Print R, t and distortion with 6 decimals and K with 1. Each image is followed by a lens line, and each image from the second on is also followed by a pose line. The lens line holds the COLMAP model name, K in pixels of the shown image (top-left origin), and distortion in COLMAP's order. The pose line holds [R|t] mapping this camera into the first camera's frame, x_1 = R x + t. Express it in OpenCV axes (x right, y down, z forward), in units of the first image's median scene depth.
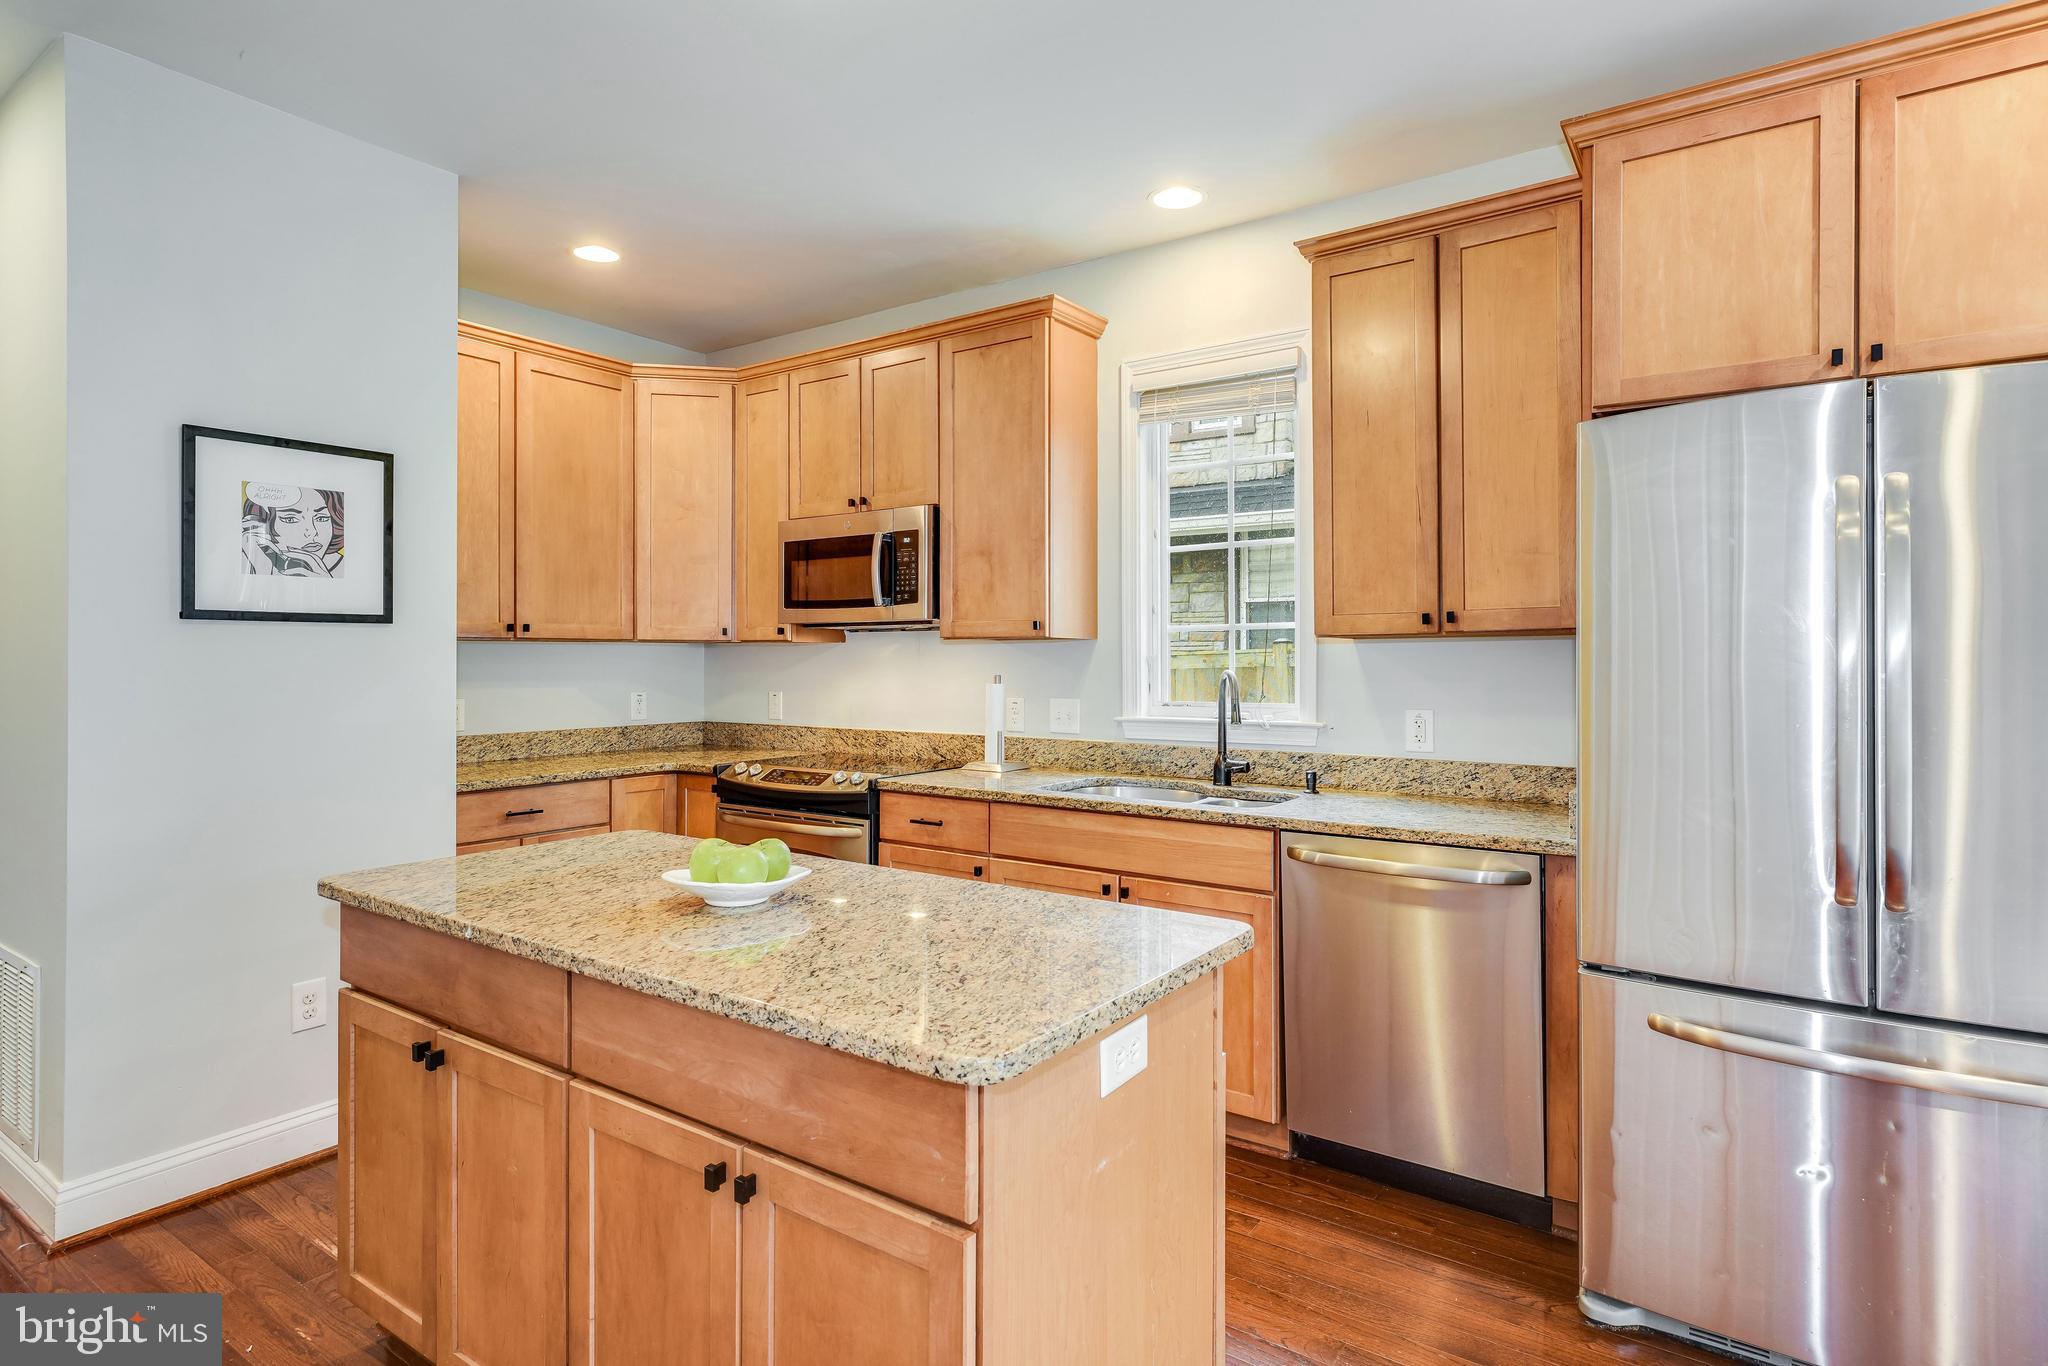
lens RADIAL K [[1090.7, 0, 1022.6], [0, 1090.7, 654.8], [0, 0, 1]] dist [-0.004157, -0.000244]
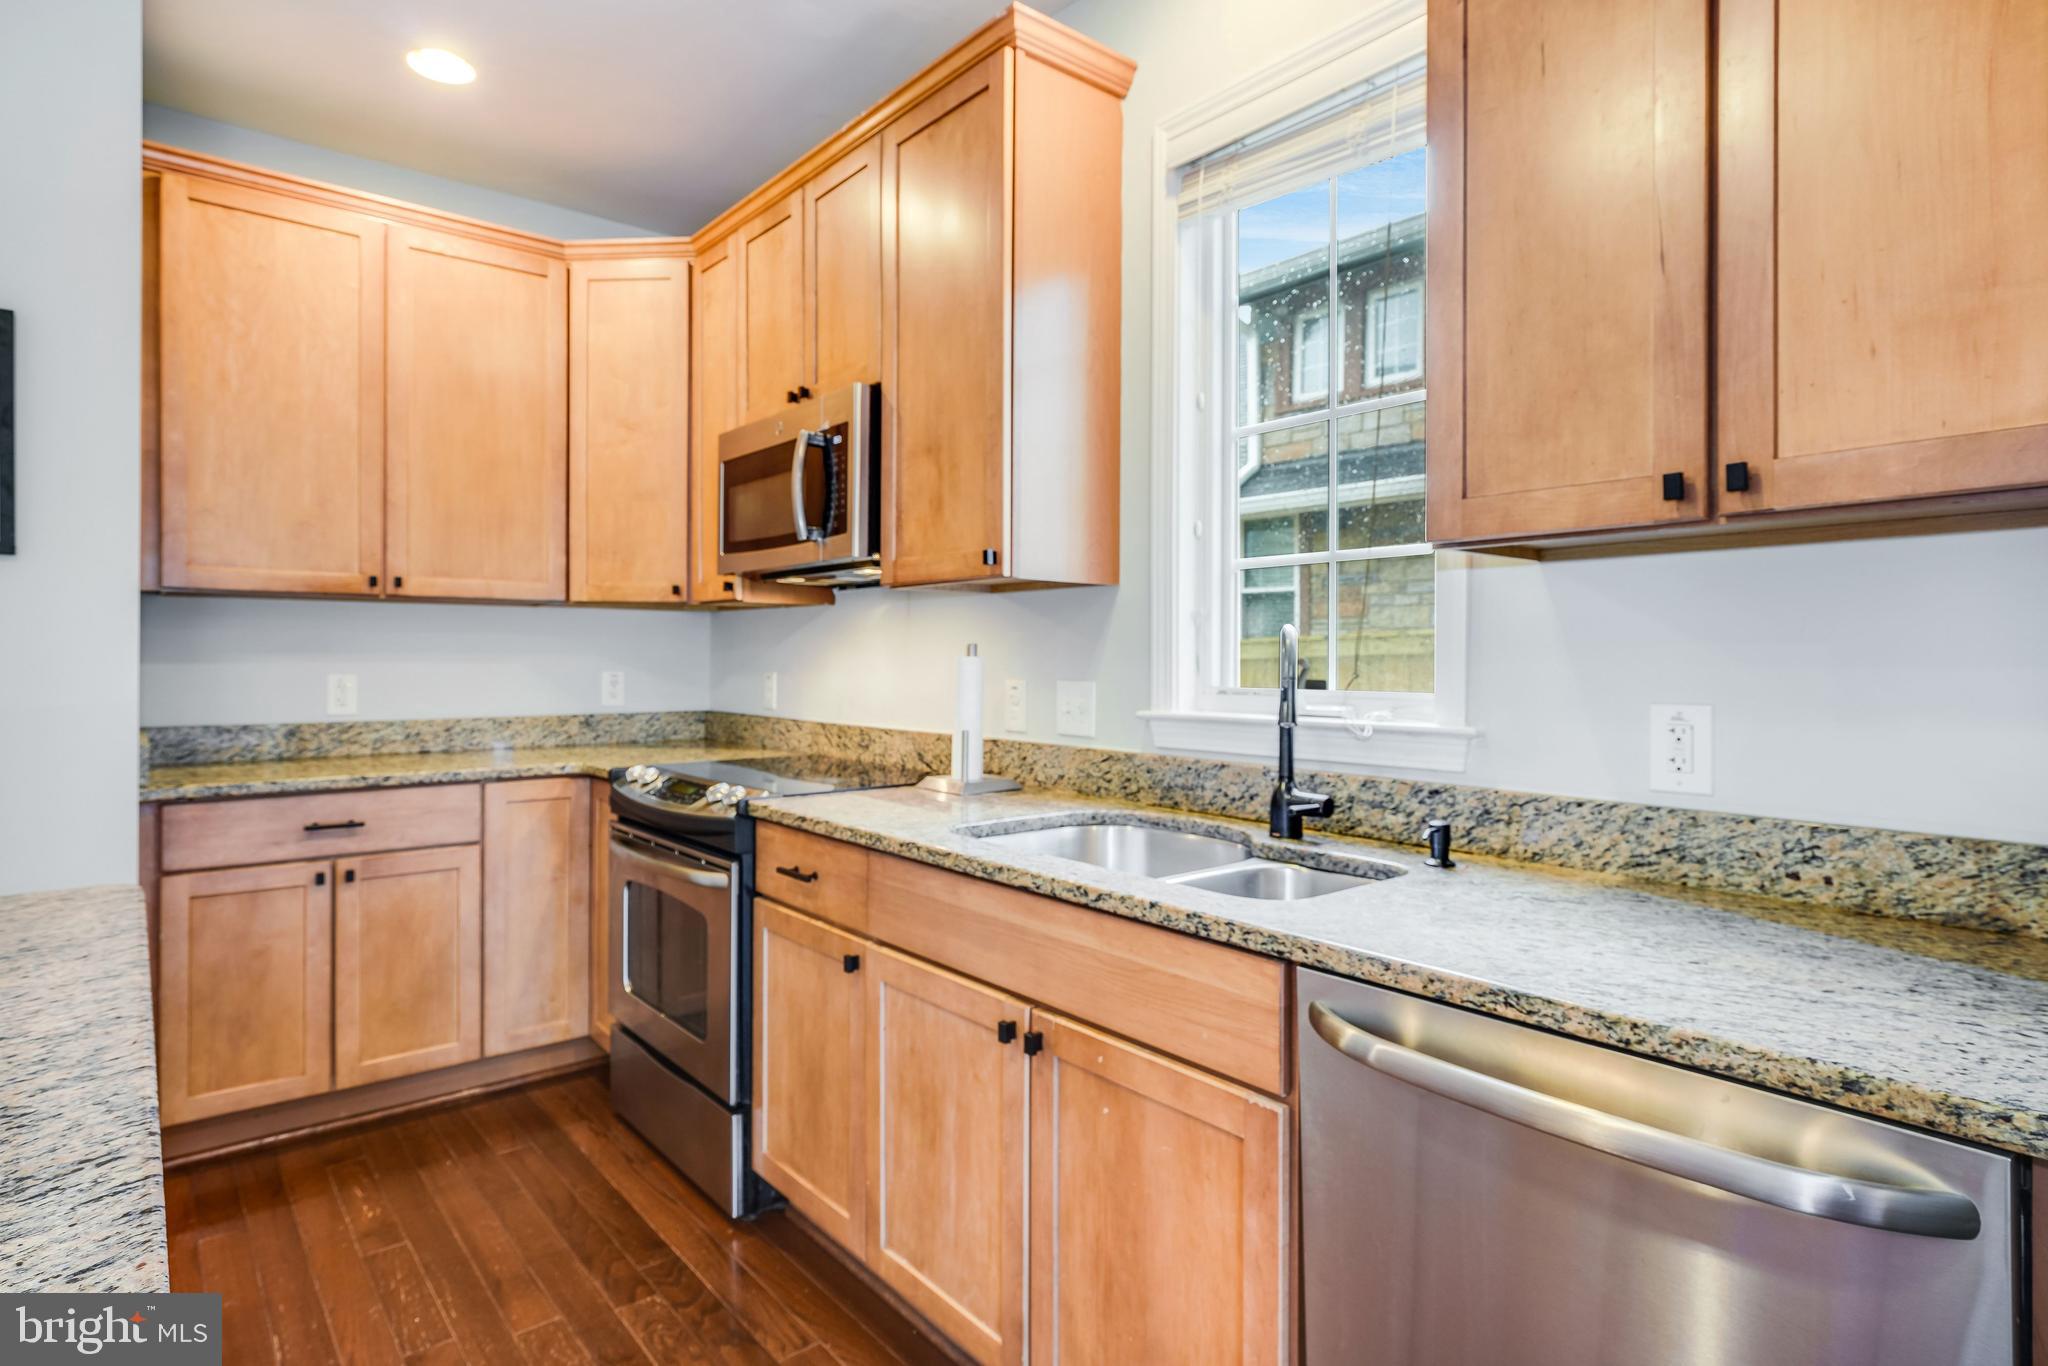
lens RADIAL K [[1085.1, 0, 1020.5], [0, 1085.1, 658.5], [0, 0, 1]] dist [0.001142, 0.001102]
pose [[0.965161, 0.005683, -0.261595, 0.178624], [-0.004919, 0.999982, 0.003575, 0.025741], [0.261611, -0.002163, 0.965171, 0.397718]]
